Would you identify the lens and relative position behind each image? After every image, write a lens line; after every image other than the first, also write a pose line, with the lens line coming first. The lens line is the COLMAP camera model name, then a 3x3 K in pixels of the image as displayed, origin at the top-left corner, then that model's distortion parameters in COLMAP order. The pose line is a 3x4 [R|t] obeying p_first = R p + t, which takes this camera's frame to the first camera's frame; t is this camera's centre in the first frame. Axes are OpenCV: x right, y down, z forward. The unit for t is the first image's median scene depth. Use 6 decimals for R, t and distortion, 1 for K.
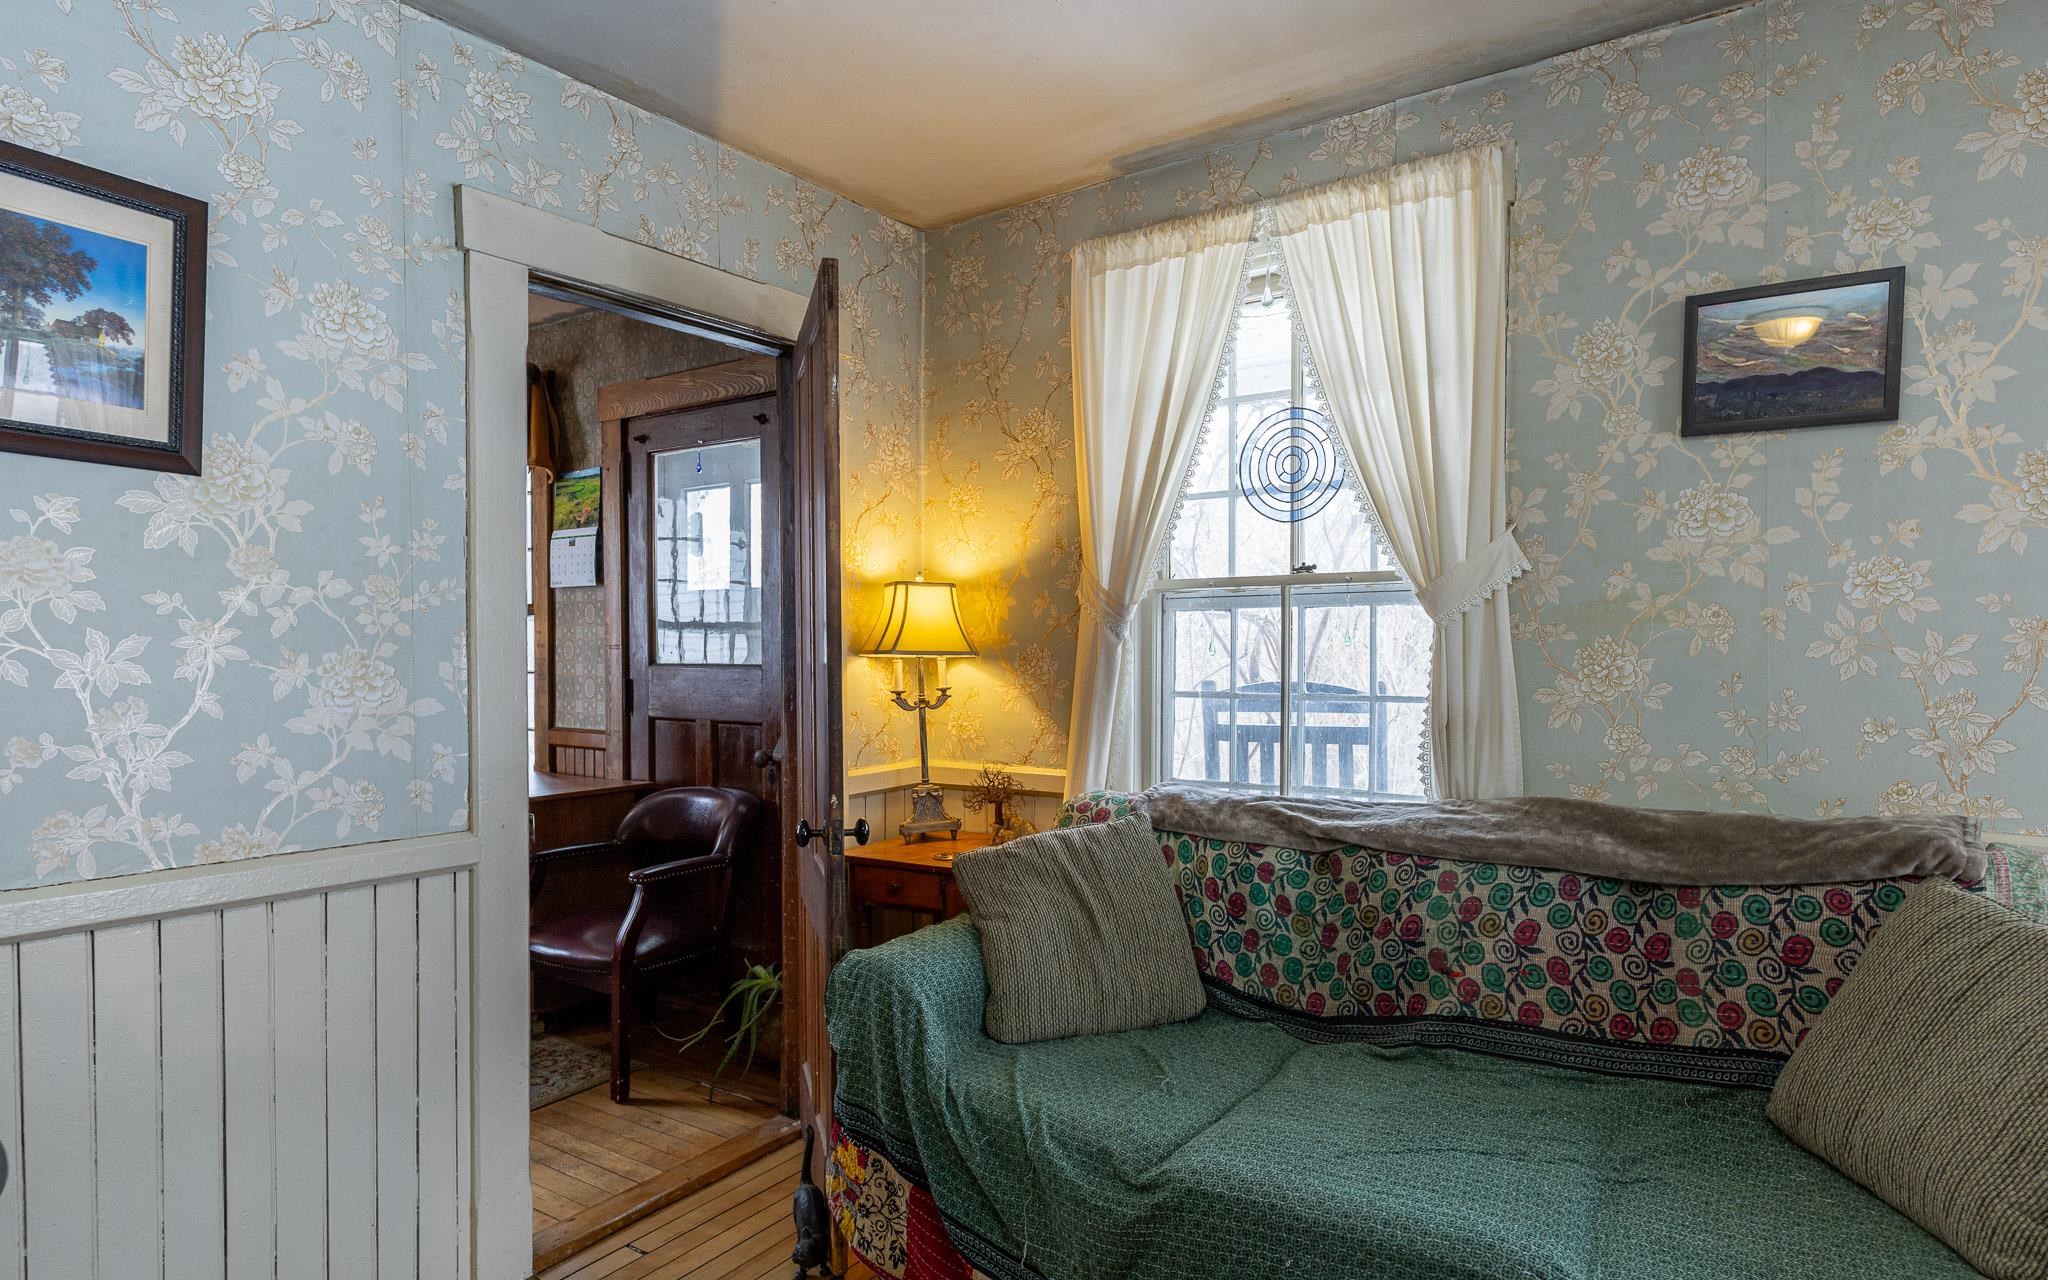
lens RADIAL K [[1106.9, 0, 1020.3], [0, 1106.9, 684.6], [0, 0, 1]] dist [0.001230, -0.000500]
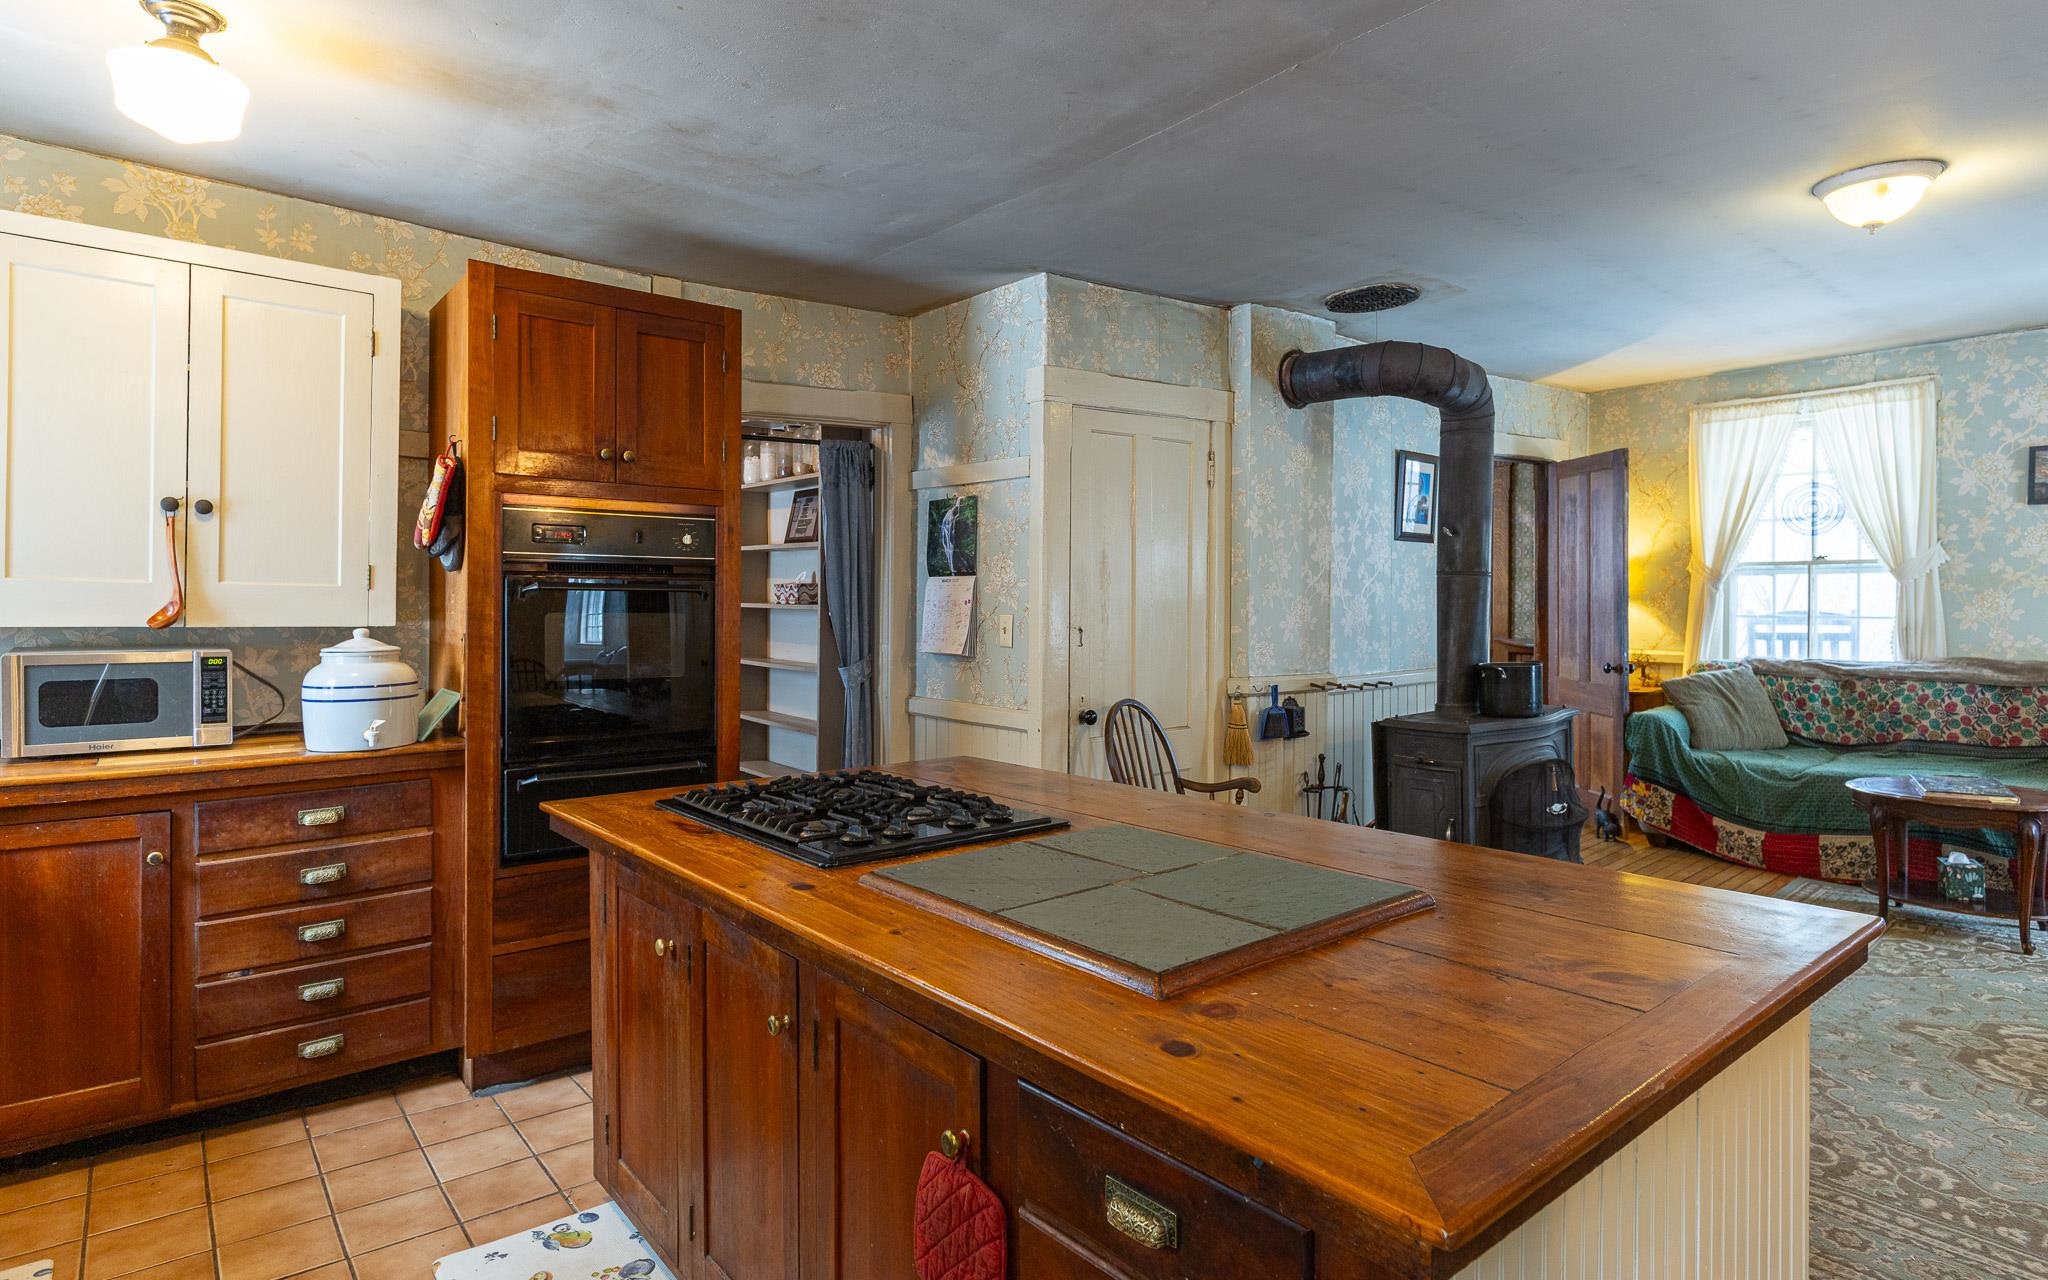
lens RADIAL K [[1054.2, 0, 982.2], [0, 1054.2, 616.2], [0, 0, 1]] dist [-0.003628, -0.001072]
pose [[0.957014, -0.000026, -0.290043, -0.881709], [-0.001886, 0.999978, -0.006310, 0.031884], [0.290037, 0.006586, 0.956993, -1.772729]]
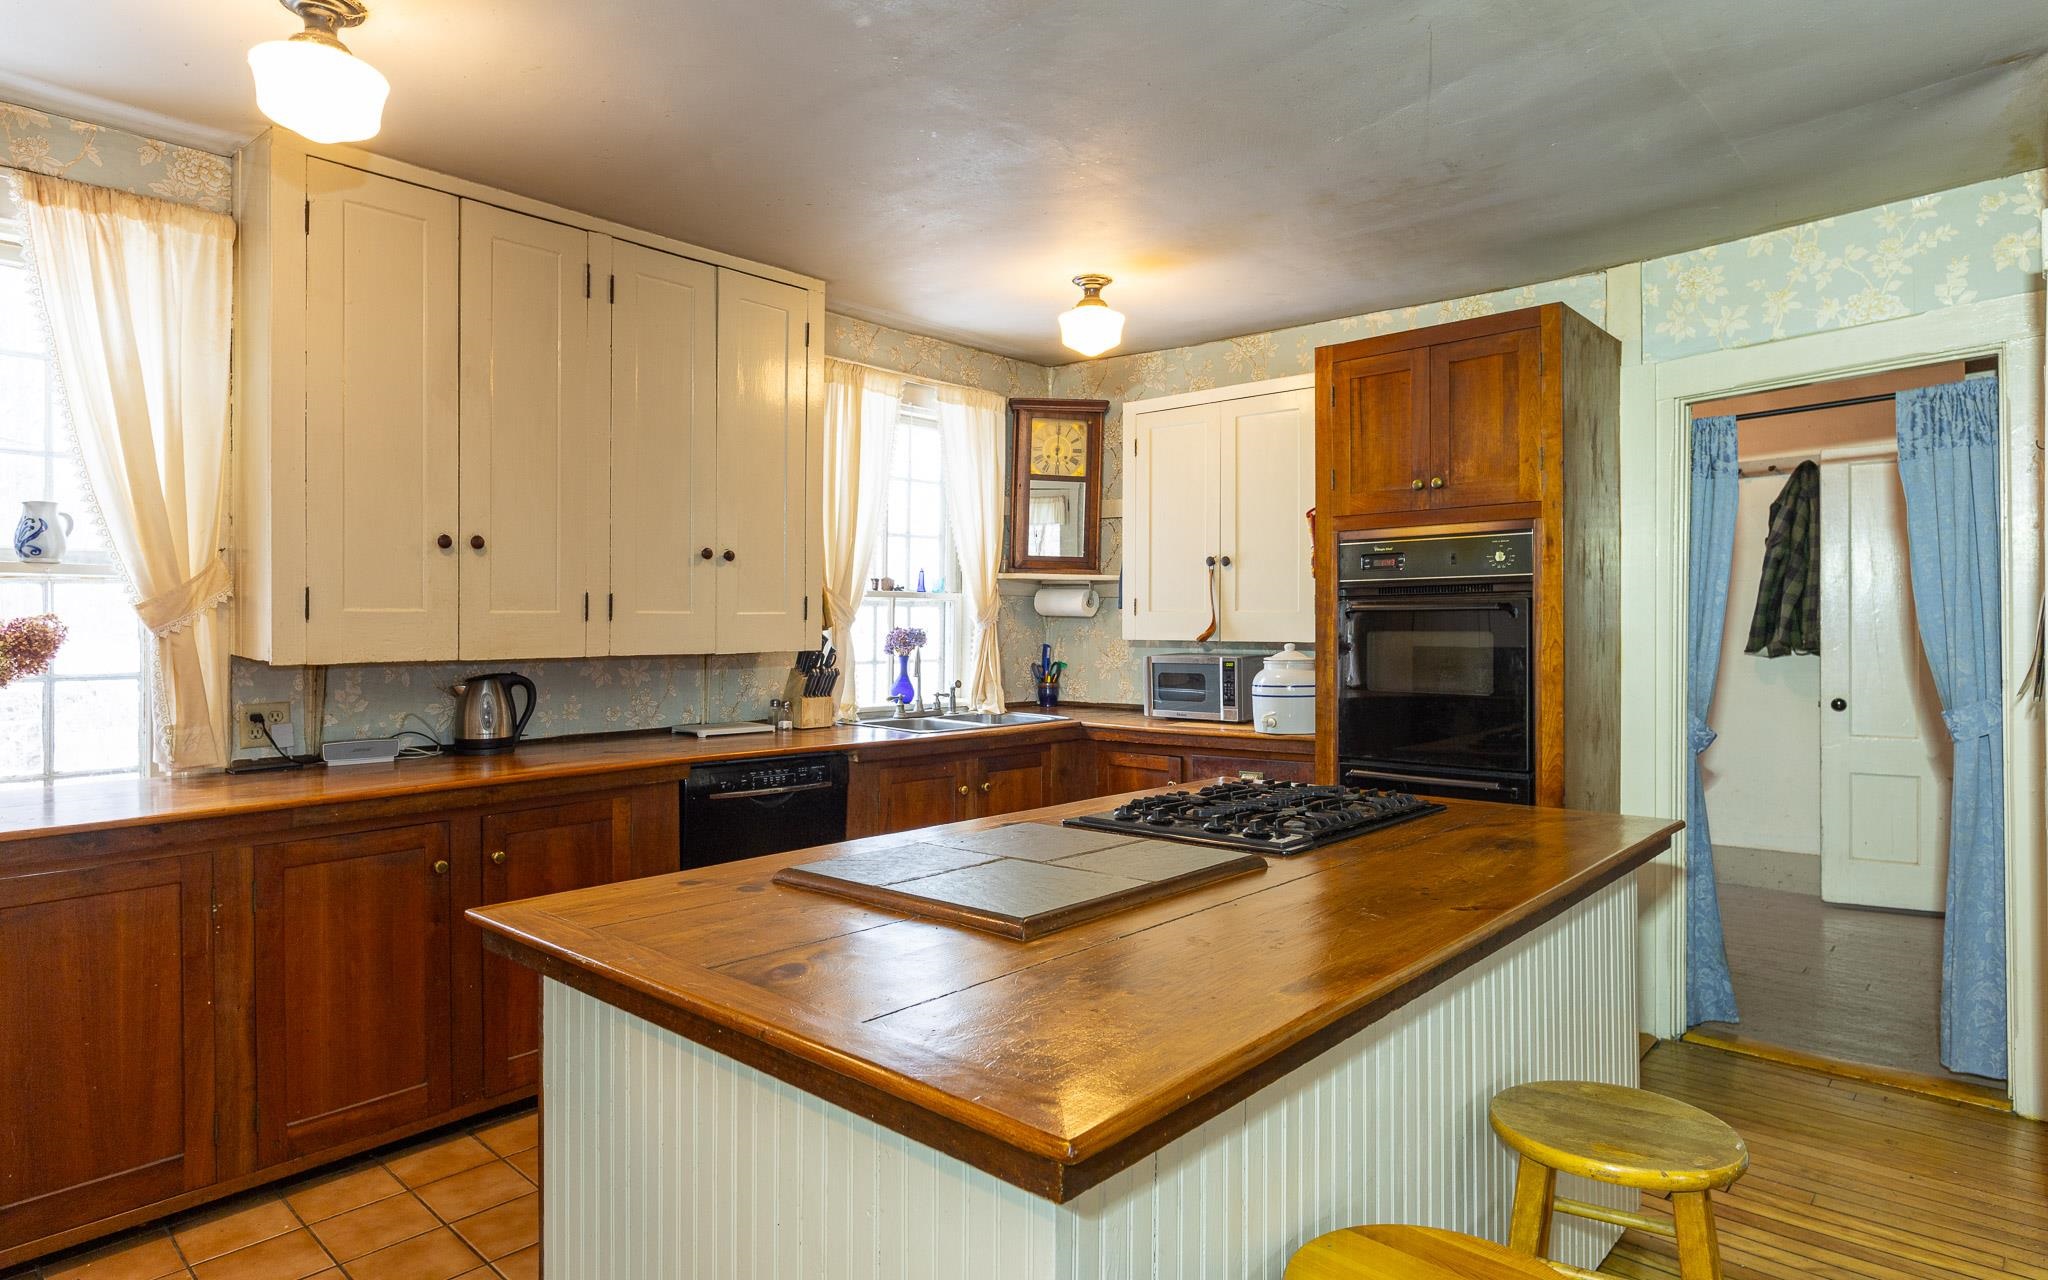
lens RADIAL K [[1125.1, 0, 1062.6], [0, 1125.1, 629.4], [0, 0, 1]] dist [-0.001251, -0.000983]
pose [[-0.105432, -0.006166, -0.994407, -0.175726], [-0.010251, 0.999934, -0.005114, 0.030668], [0.994374, 0.009654, -0.105489, -0.994508]]
